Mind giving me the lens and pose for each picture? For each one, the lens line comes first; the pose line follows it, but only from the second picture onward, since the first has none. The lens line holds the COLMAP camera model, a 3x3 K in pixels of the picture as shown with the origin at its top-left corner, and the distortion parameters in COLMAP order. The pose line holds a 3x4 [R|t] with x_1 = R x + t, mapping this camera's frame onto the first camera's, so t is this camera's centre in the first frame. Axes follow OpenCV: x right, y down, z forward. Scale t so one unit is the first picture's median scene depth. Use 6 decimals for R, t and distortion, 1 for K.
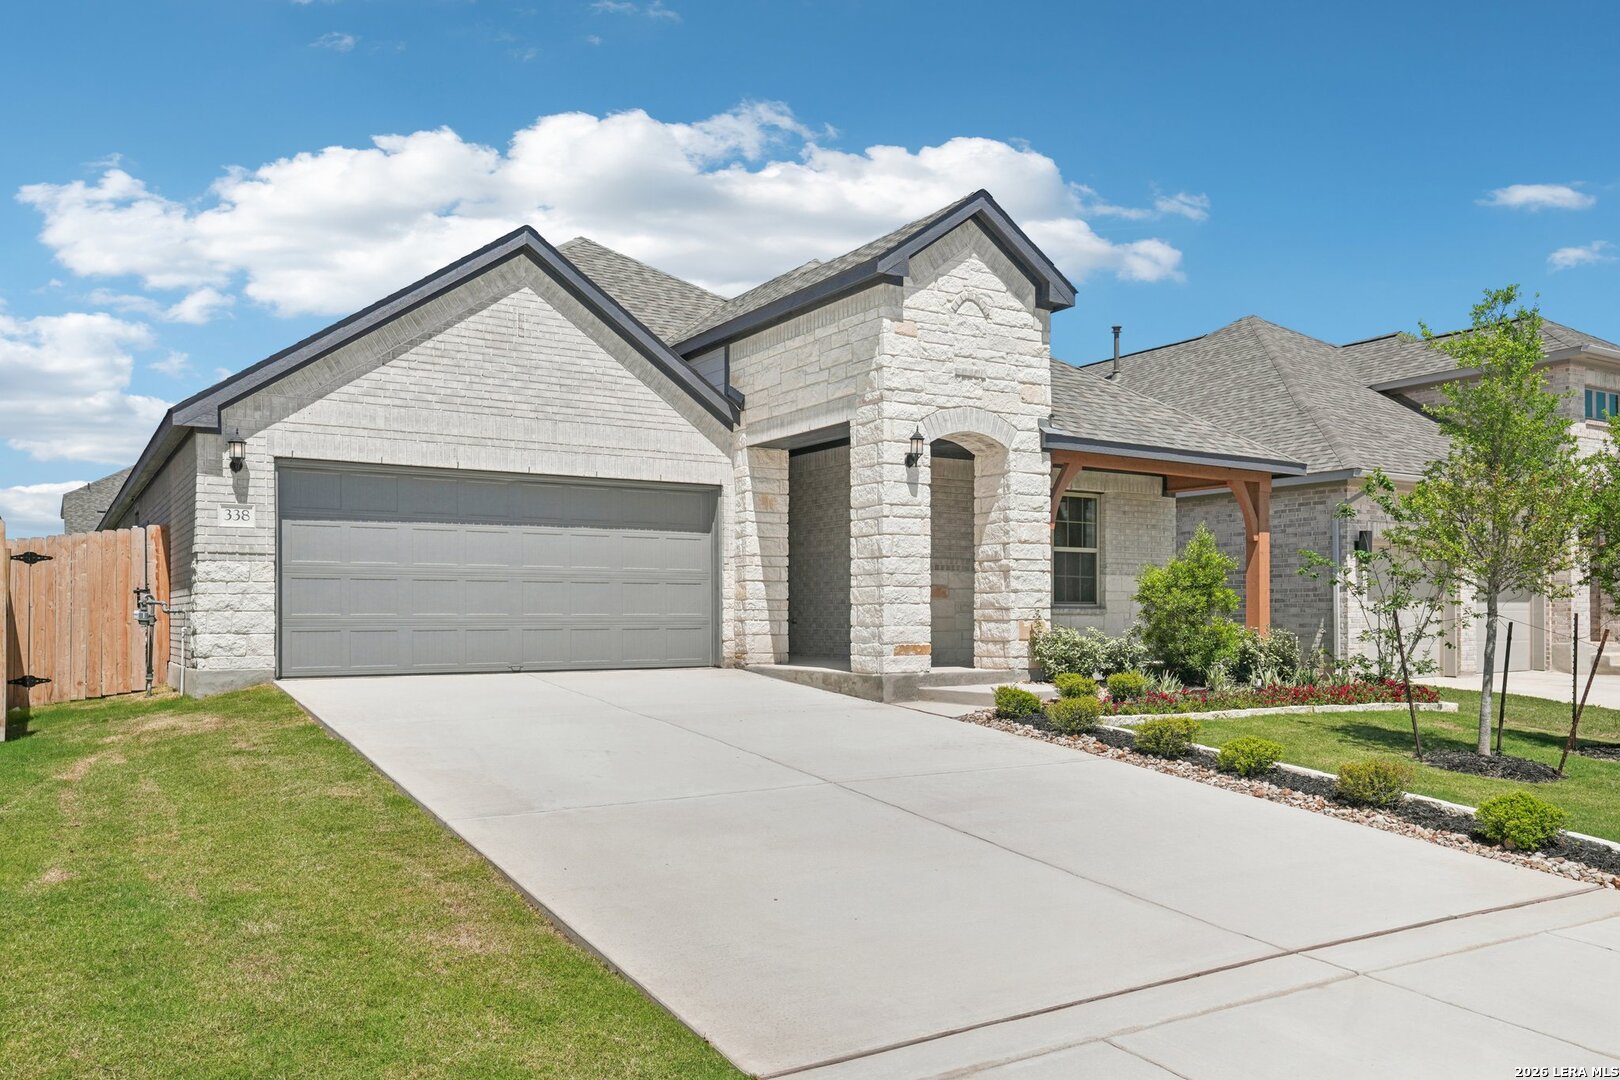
lens RADIAL K [[1211.4, 0, 809.9], [0, 1211.4, 532.8], [0, 0, 1]] dist [0.005835, 0.005525]
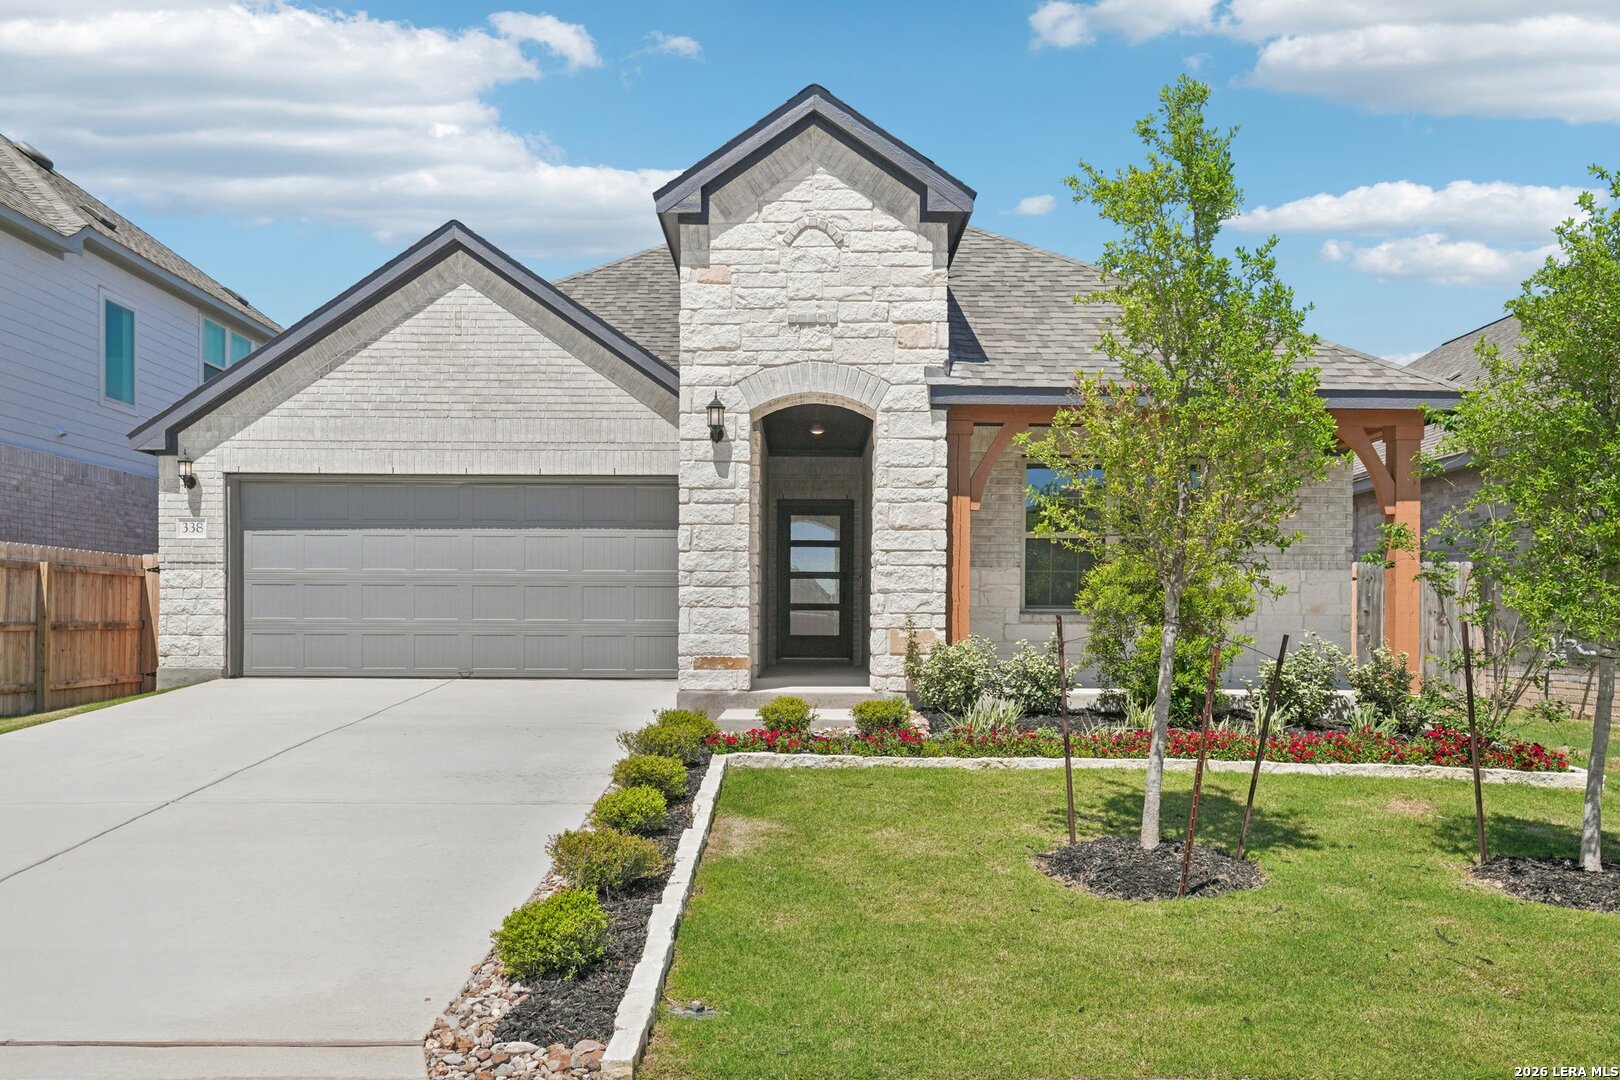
lens RADIAL K [[1306.9, 0, 809.9], [0, 1306.9, 554.4], [0, 0, 1]] dist [0.018801, -0.003278]
pose [[0.845829, -0.022897, -0.532963, 0.578877], [0.029709, 0.999550, 0.004206, 0.019409], [0.532627, -0.019392, 0.846128, 0.263866]]
